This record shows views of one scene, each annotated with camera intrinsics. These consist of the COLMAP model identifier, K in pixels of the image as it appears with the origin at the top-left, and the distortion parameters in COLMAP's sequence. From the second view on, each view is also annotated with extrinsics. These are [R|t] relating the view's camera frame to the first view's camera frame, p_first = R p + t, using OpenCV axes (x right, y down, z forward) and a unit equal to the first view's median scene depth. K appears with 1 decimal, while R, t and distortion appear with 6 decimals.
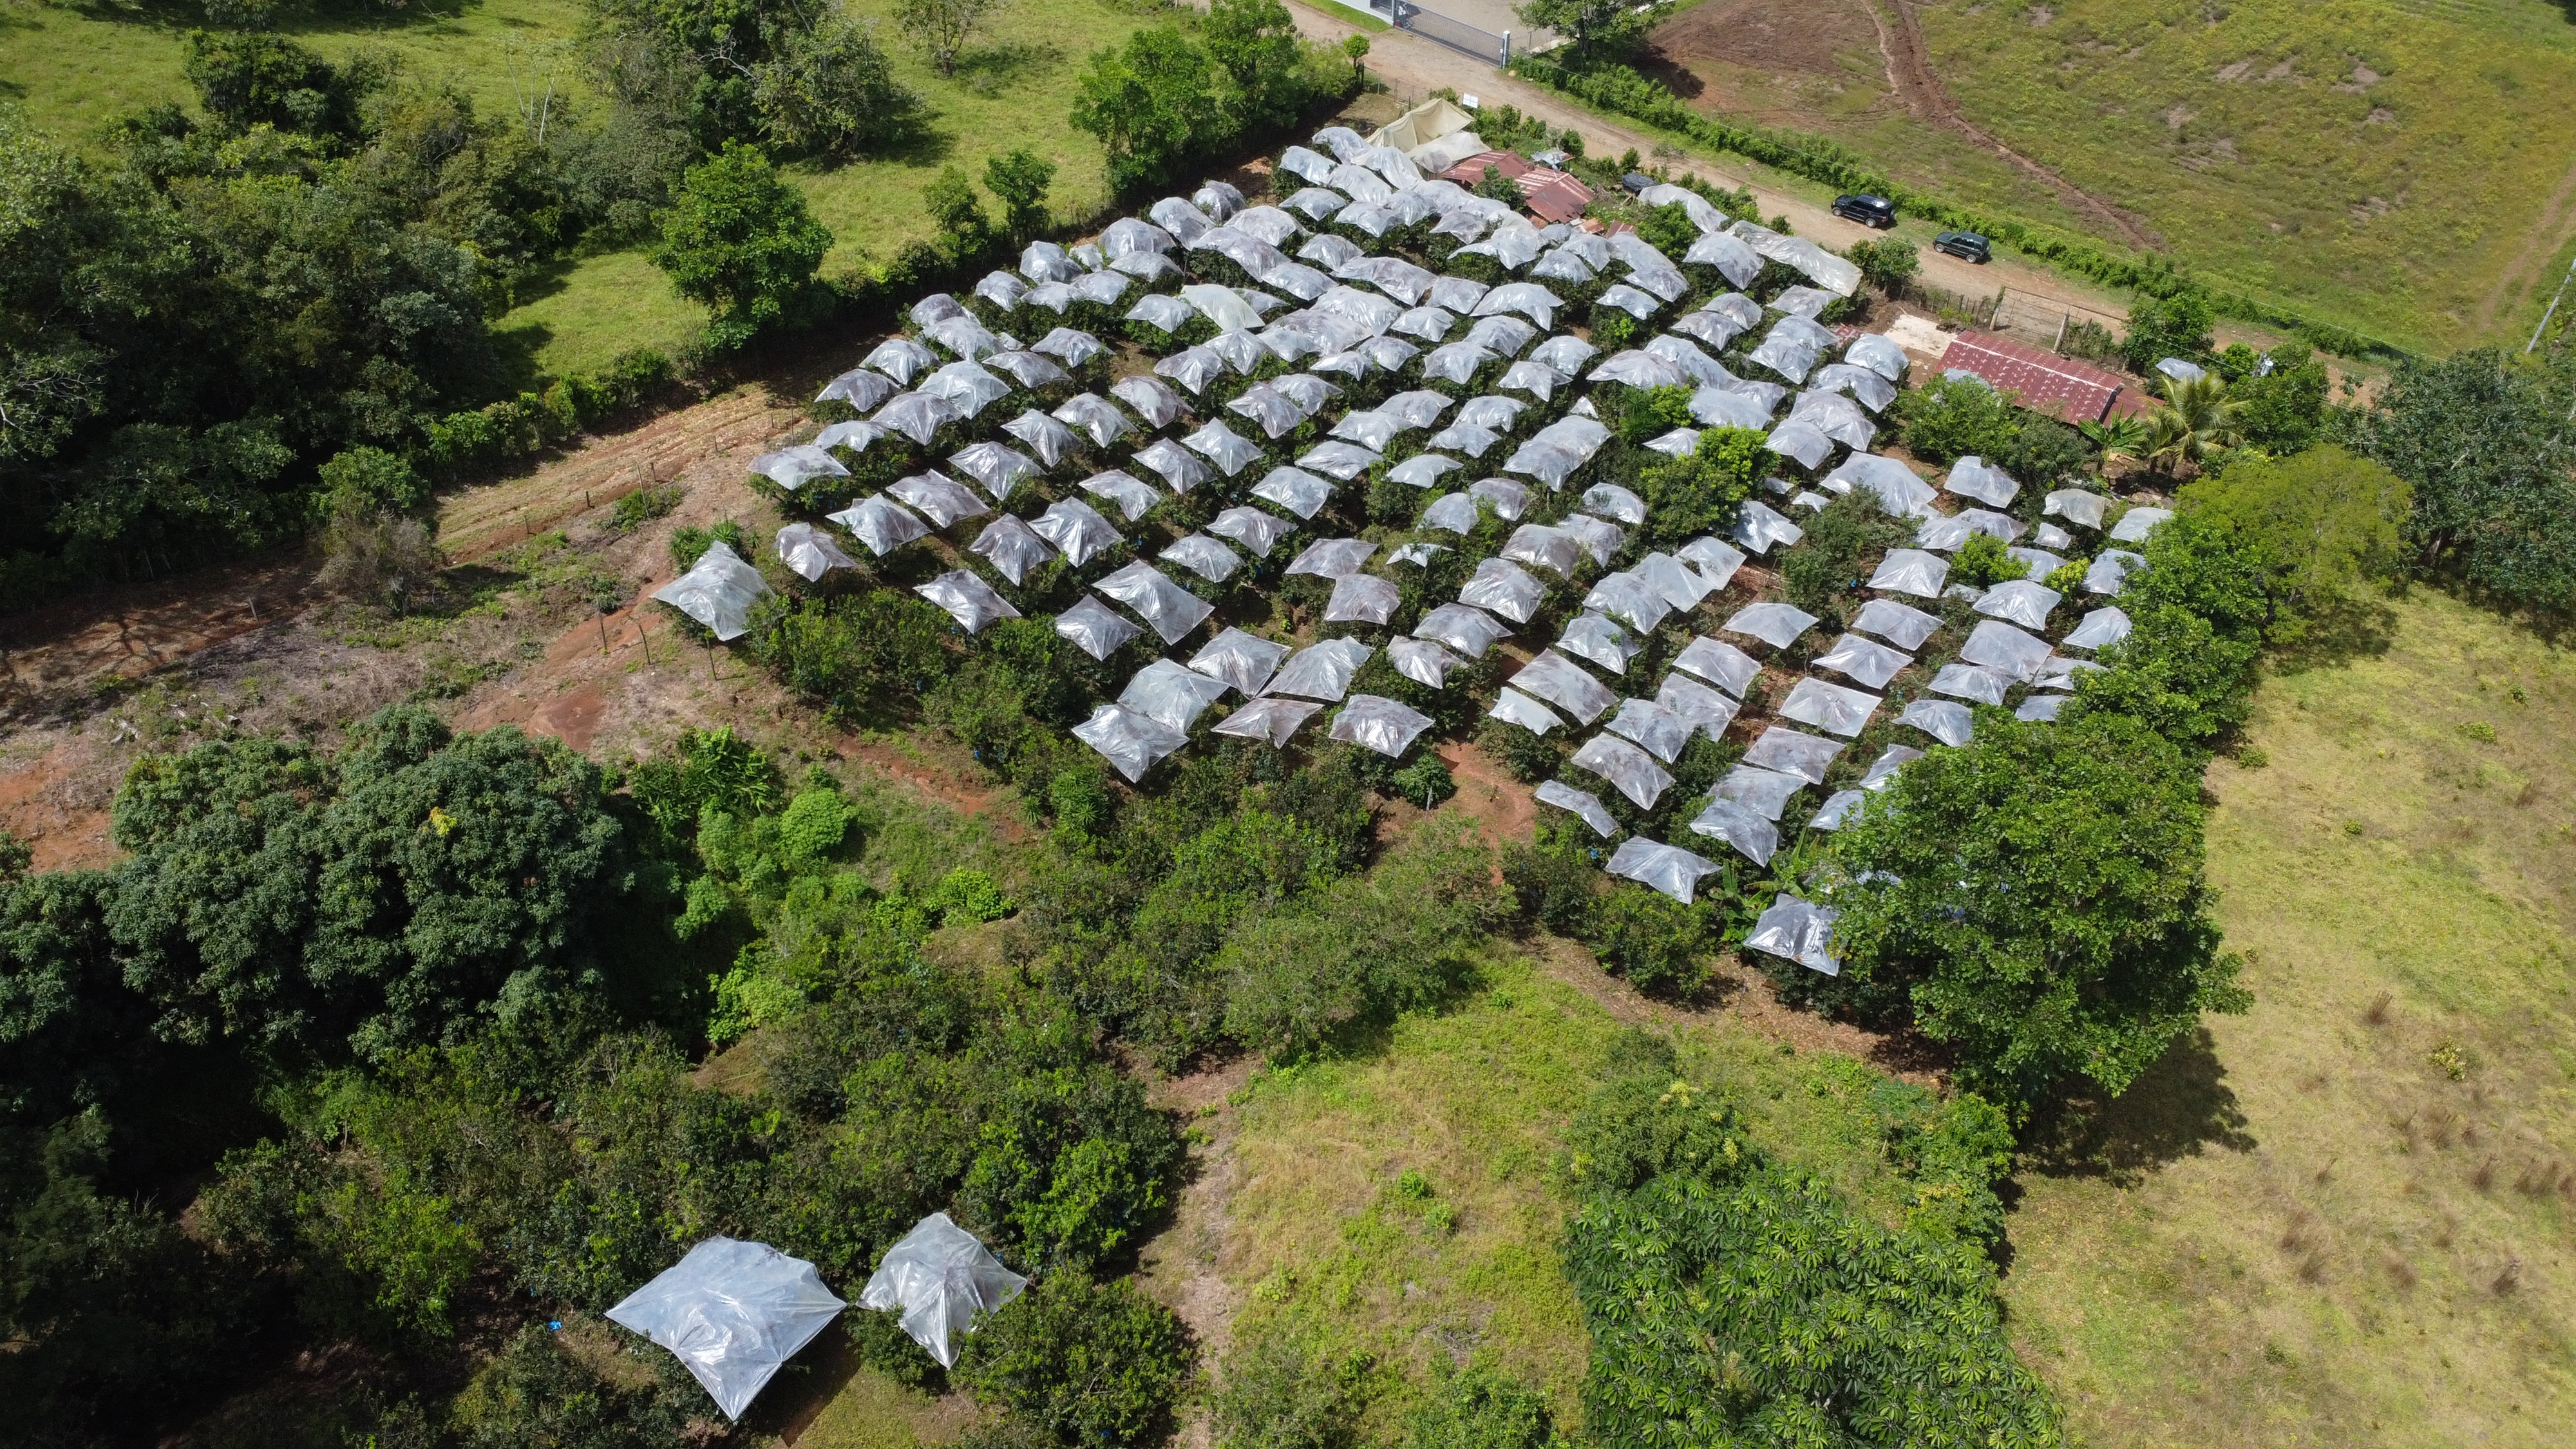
lens RADIAL K [[1839.6, 0, 1290.8], [0, 1839.6, 725.3], [0, 0, 1]] dist [0.002907, 0.003583]
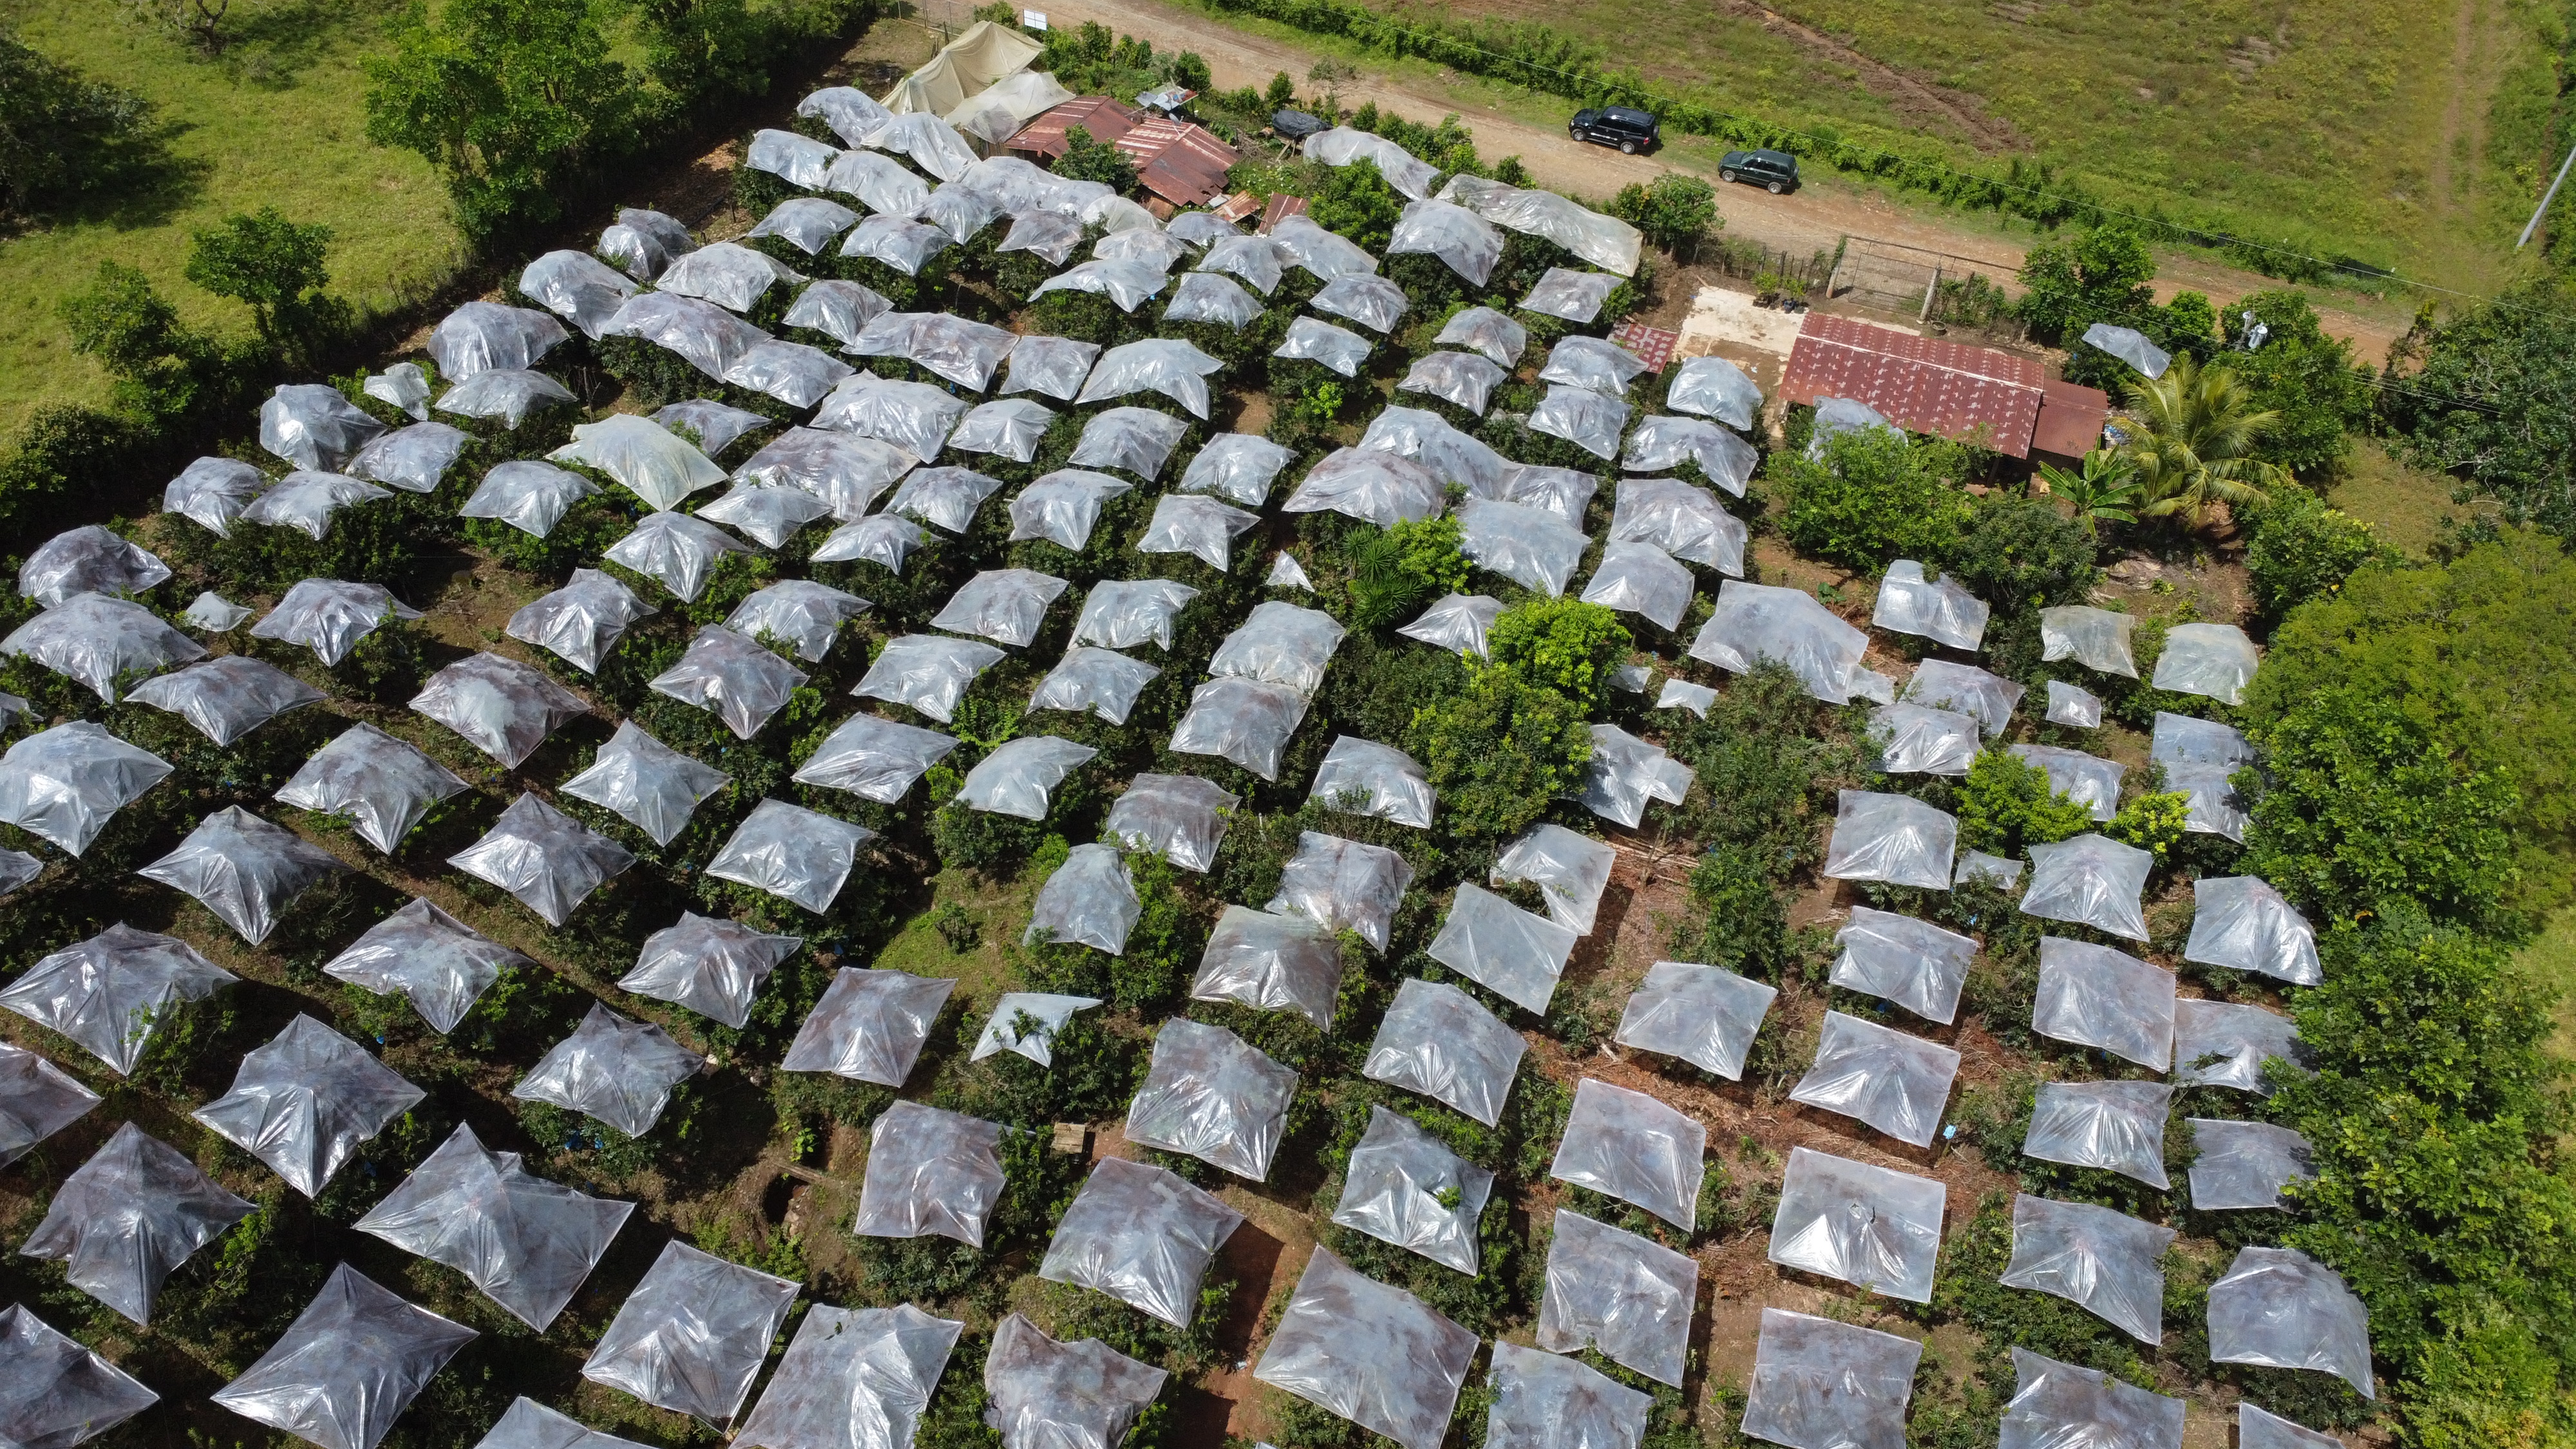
lens RADIAL K [[1839.6, 0, 1285.7], [0, 1839.6, 723.7], [0, 0, 1]] dist [0.002907, 0.003583]
pose [[0.976255, -0.154018, 0.152330, 0.058410], [0.142917, 0.986383, 0.081388, -0.164783], [-0.162791, -0.057685, 0.984973, 0.396158]]
